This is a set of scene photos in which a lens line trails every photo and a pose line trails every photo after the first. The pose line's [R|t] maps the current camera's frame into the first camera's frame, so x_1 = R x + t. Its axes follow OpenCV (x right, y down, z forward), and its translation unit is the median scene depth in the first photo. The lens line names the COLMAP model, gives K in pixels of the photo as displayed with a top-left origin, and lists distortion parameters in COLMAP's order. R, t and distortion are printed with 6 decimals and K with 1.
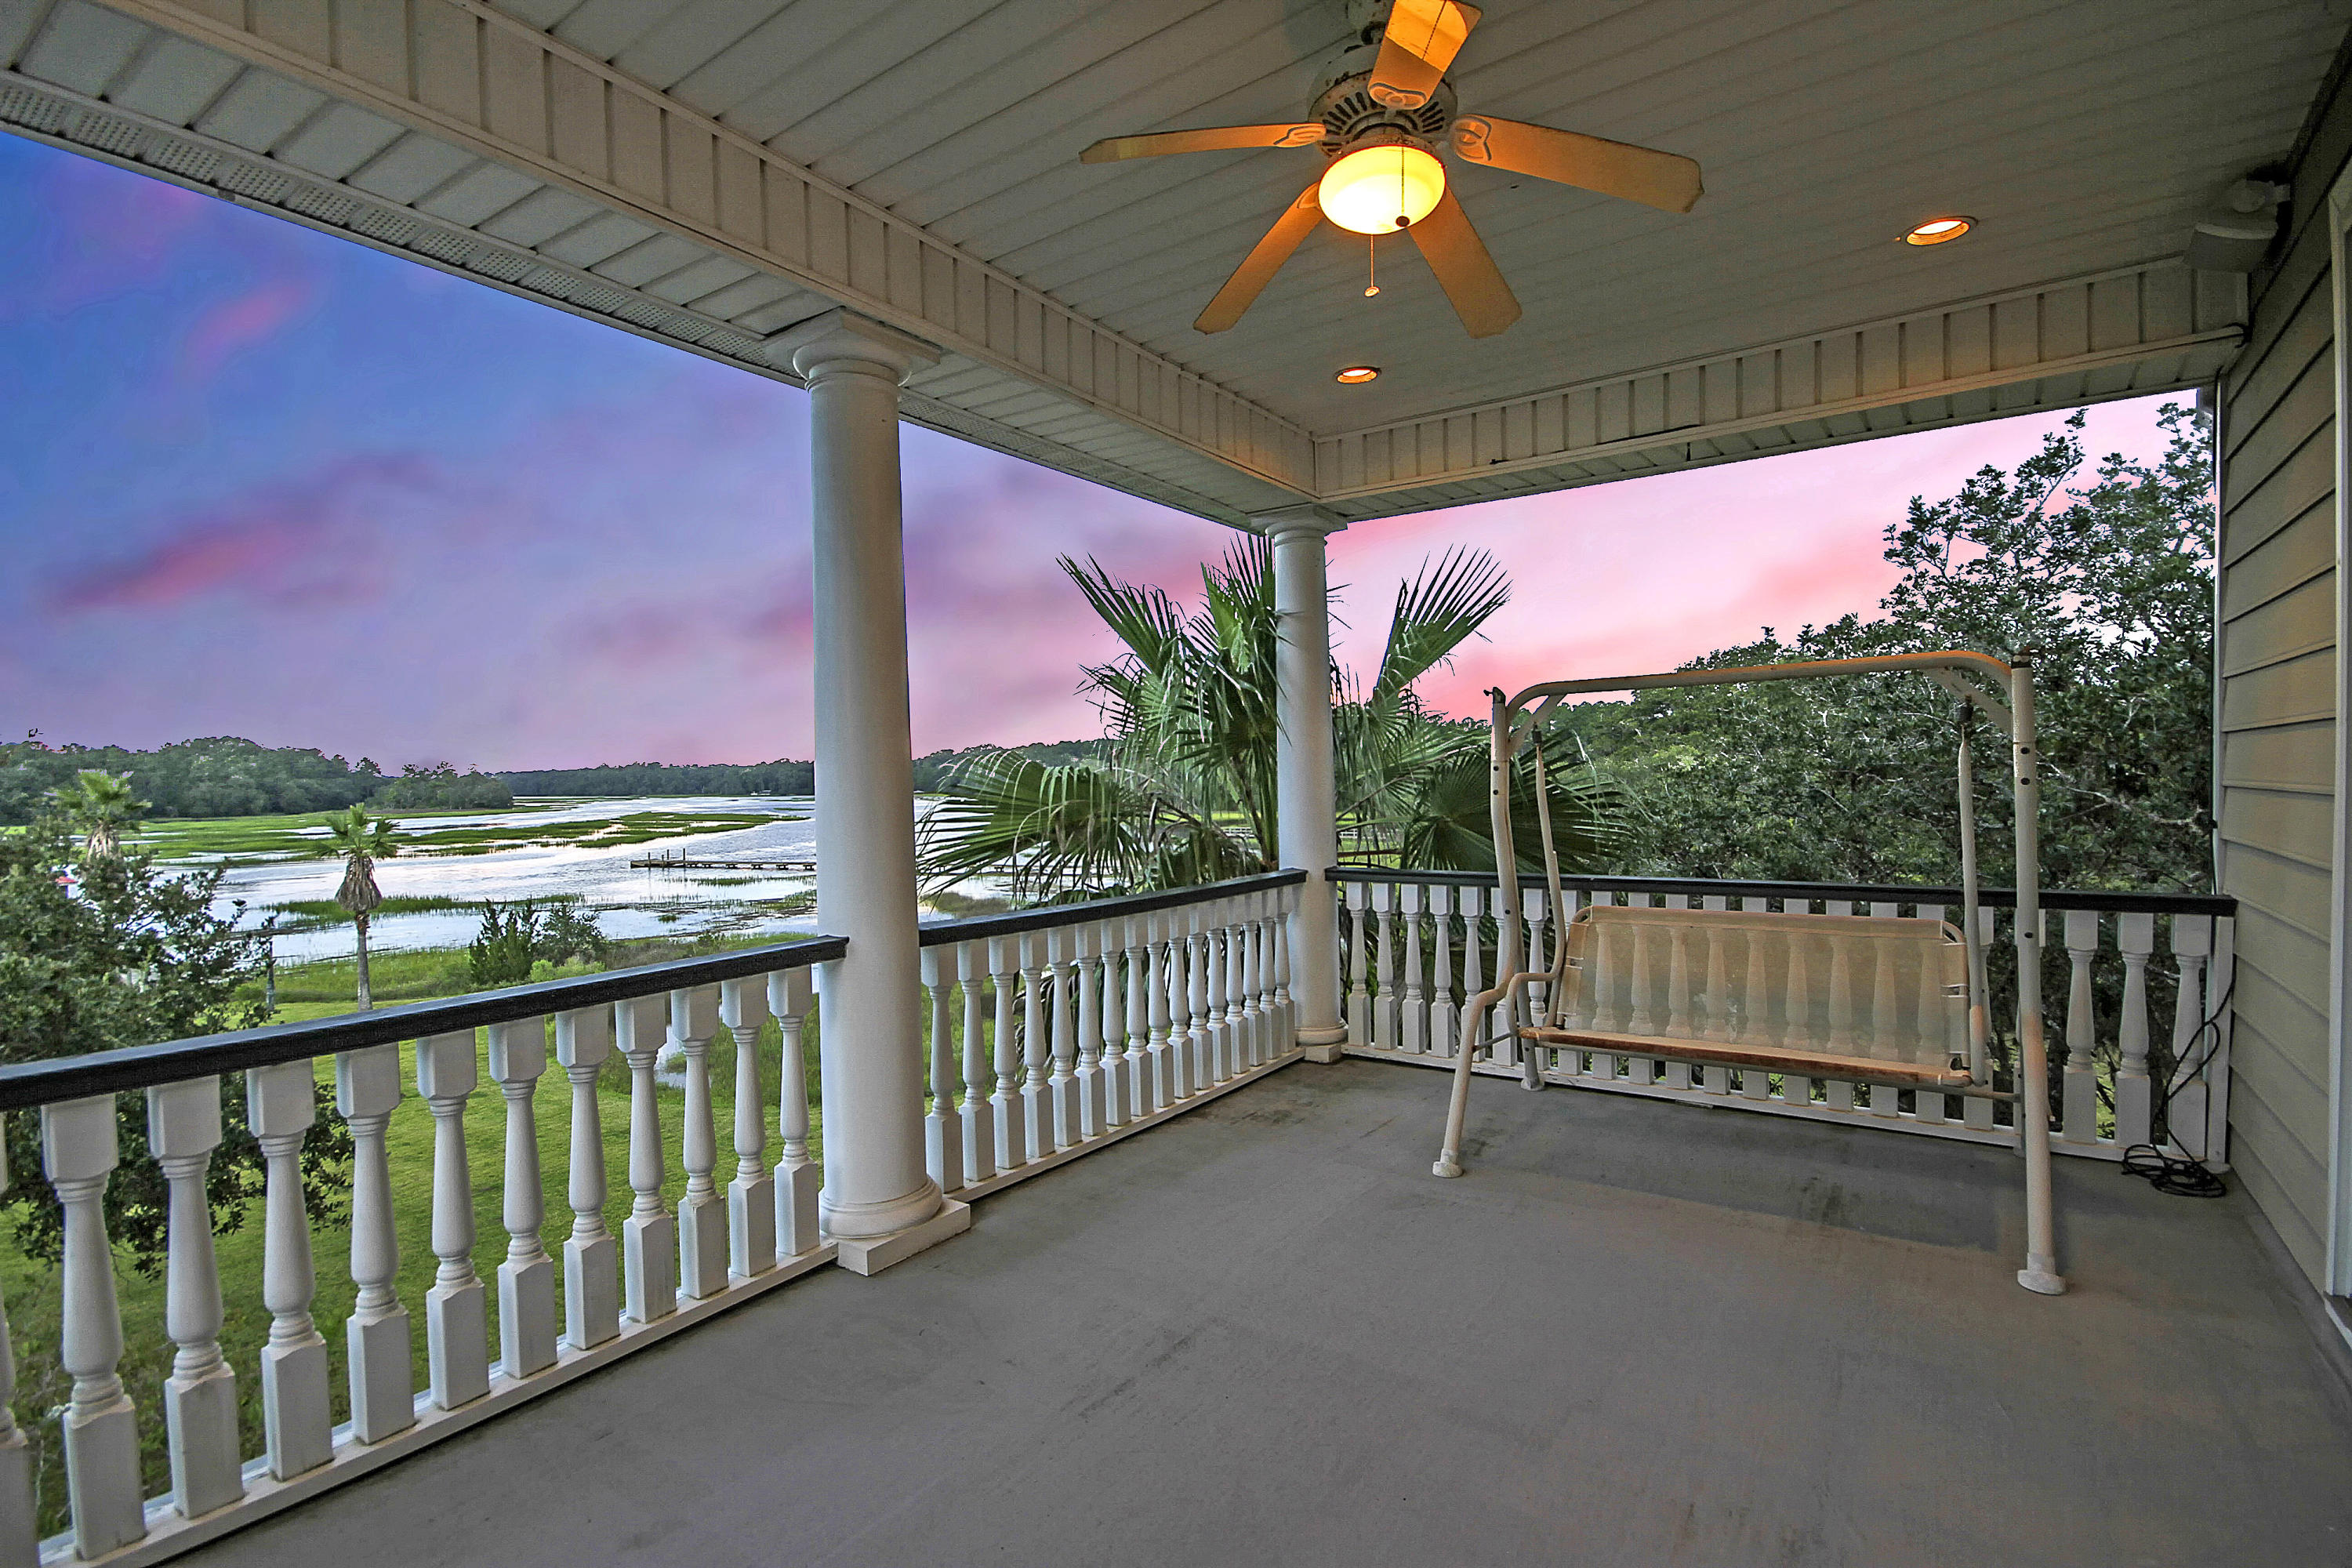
lens RADIAL K [[1109.6, 0, 1209.4], [0, 1109.6, 802.2], [0, 0, 1]] dist [0.002041, -0.002988]
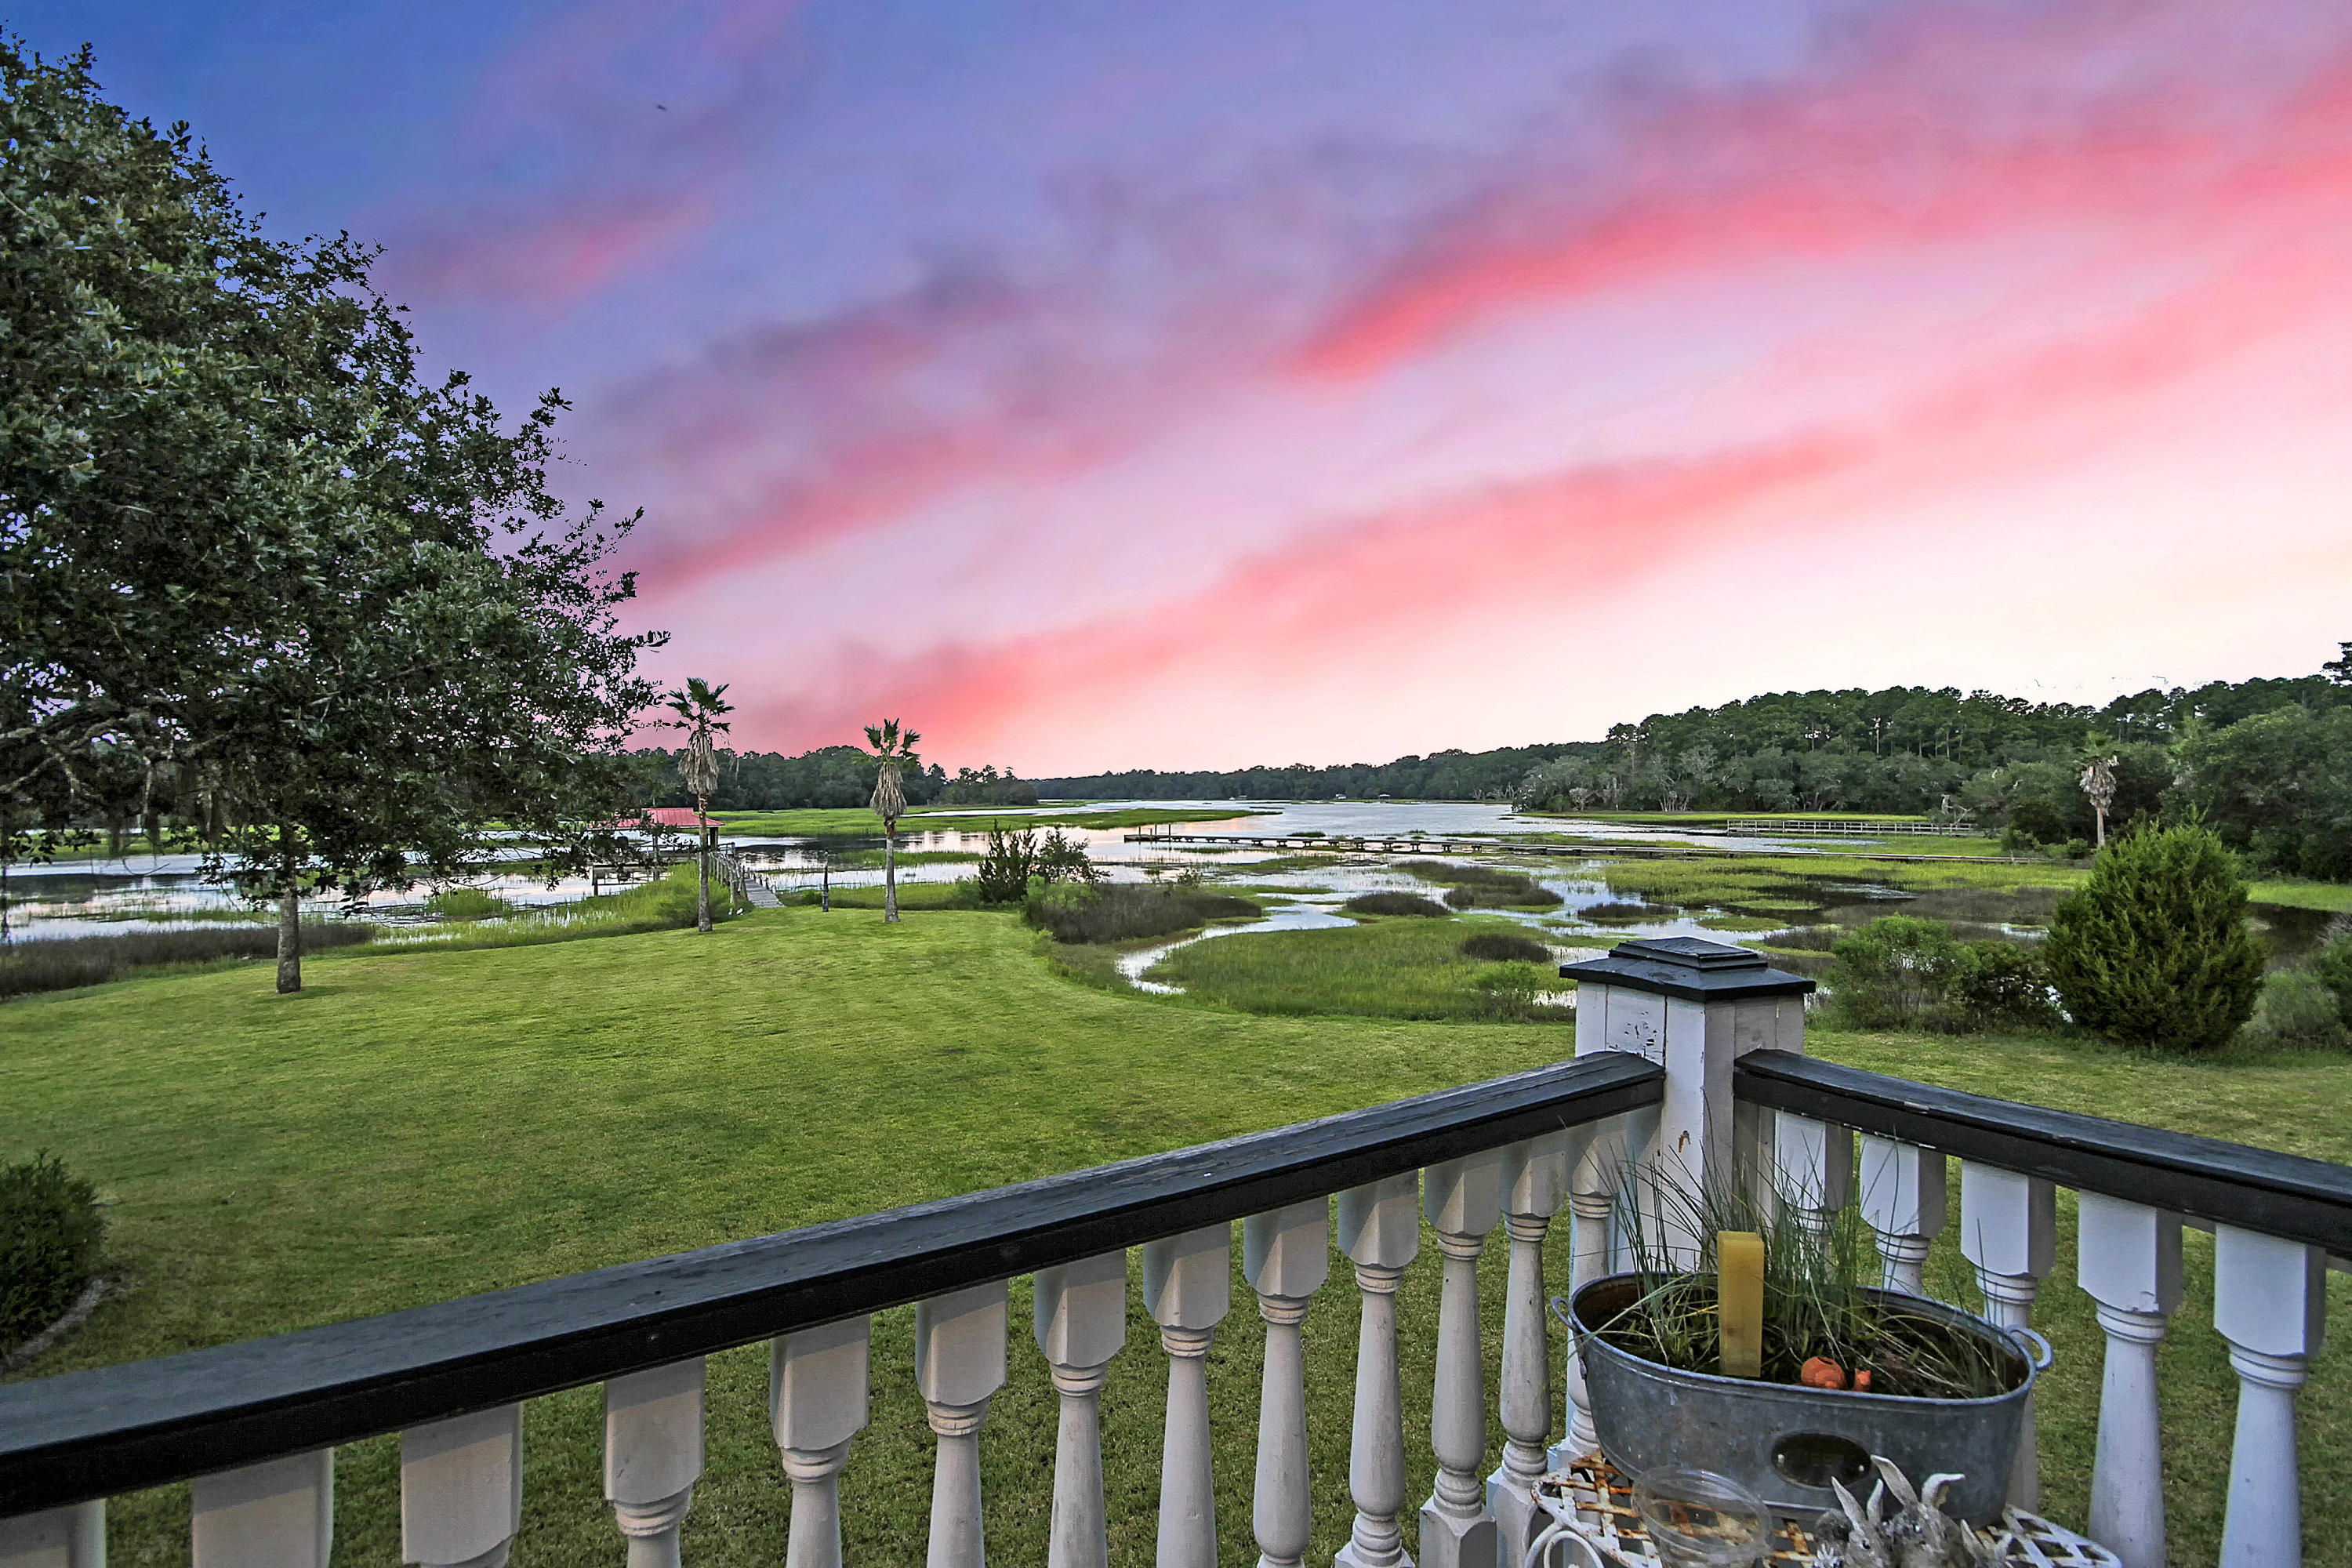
lens RADIAL K [[1109.6, 0, 1185.5], [0, 1109.6, 801.5], [0, 0, 1]] dist [0.002041, -0.002988]
pose [[0.908828, 0.007932, -0.417095, -0.036231], [-0.012466, 0.999889, -0.008147, 0.051329], [0.416984, 0.012604, 0.908826, 0.087537]]
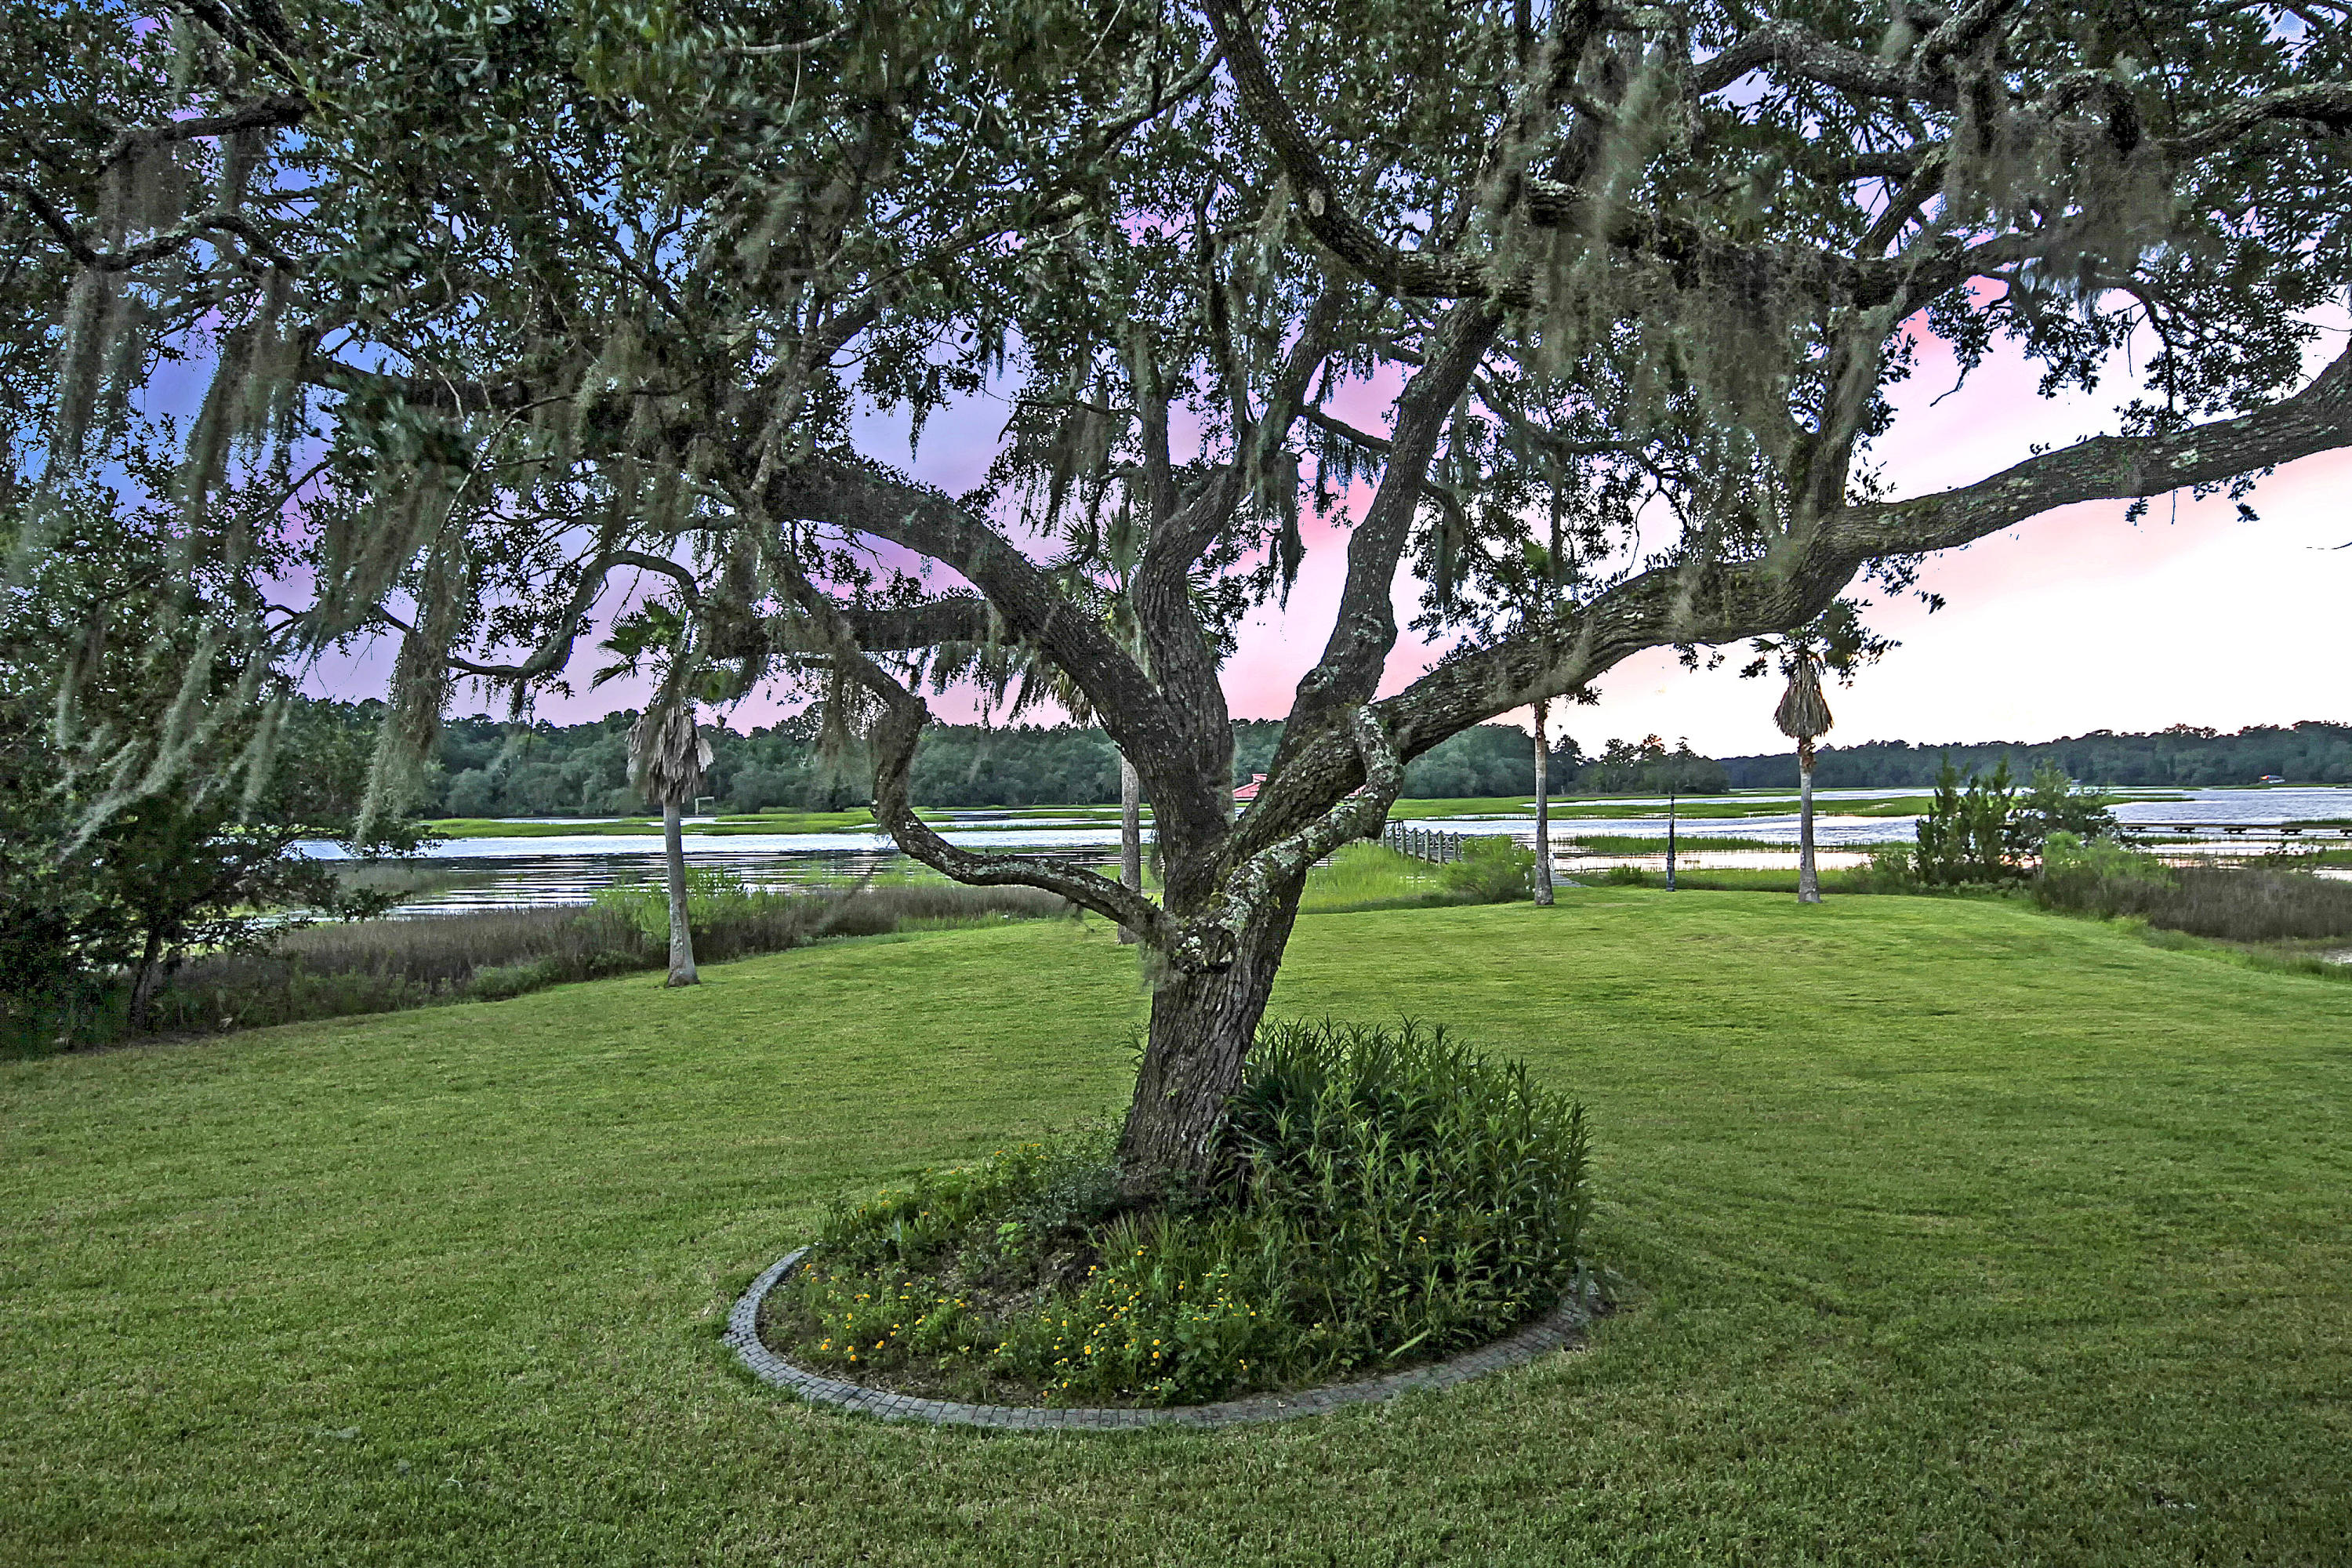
lens RADIAL K [[1620.3, 0, 1192.0], [0, 1620.3, 788.2], [0, 0, 1]] dist [0.019385, 0.006879]
pose [[0.647881, -0.000685, -0.761741, -0.146007], [-0.008942, 0.999924, -0.008505, 0.081739], [0.761689, 0.012322, 0.647826, 0.042109]]
